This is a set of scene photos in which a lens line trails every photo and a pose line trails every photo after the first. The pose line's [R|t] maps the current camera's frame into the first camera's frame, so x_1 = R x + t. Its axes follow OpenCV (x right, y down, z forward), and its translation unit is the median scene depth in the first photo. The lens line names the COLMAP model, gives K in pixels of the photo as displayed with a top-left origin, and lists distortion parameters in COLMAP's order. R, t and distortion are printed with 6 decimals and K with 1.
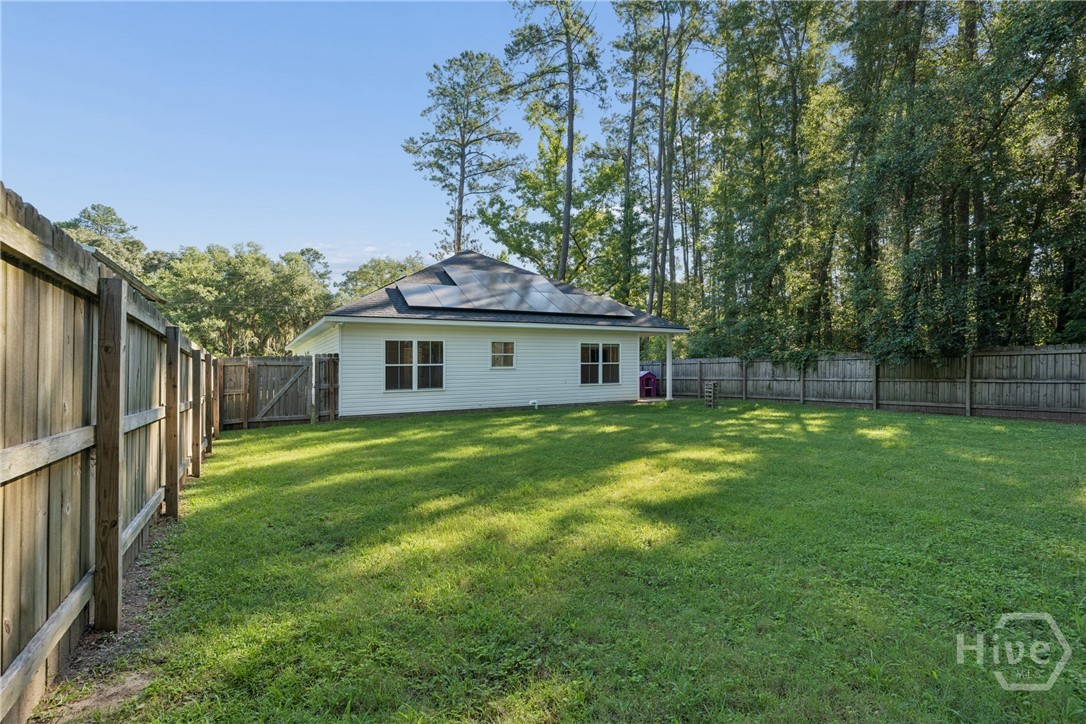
lens RADIAL K [[497.7, 0, 539.1], [0, 497.7, 362.3], [0, 0, 1]] dist [-0.002058, 0.000302]
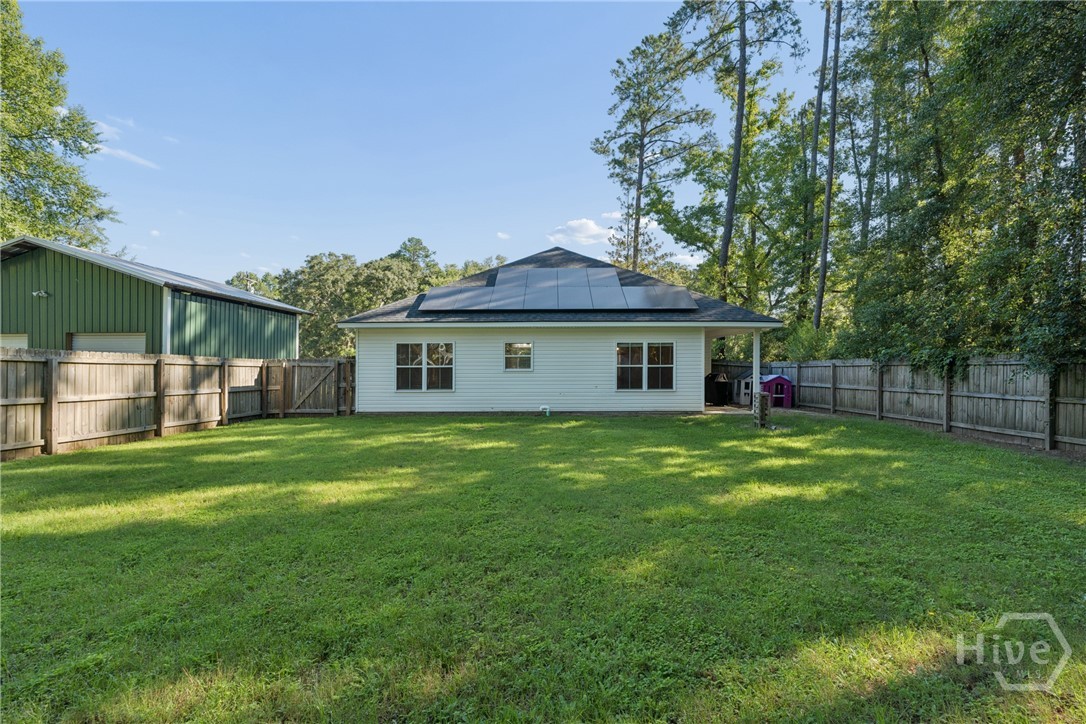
lens RADIAL K [[497.7, 0, 542.0], [0, 497.7, 357.8], [0, 0, 1]] dist [-0.002058, 0.000302]
pose [[0.875497, 0.002552, -0.483217, 0.376435], [-0.003655, 0.999992, -0.001340, -0.009895], [0.483210, 0.002939, 0.875499, 0.167863]]
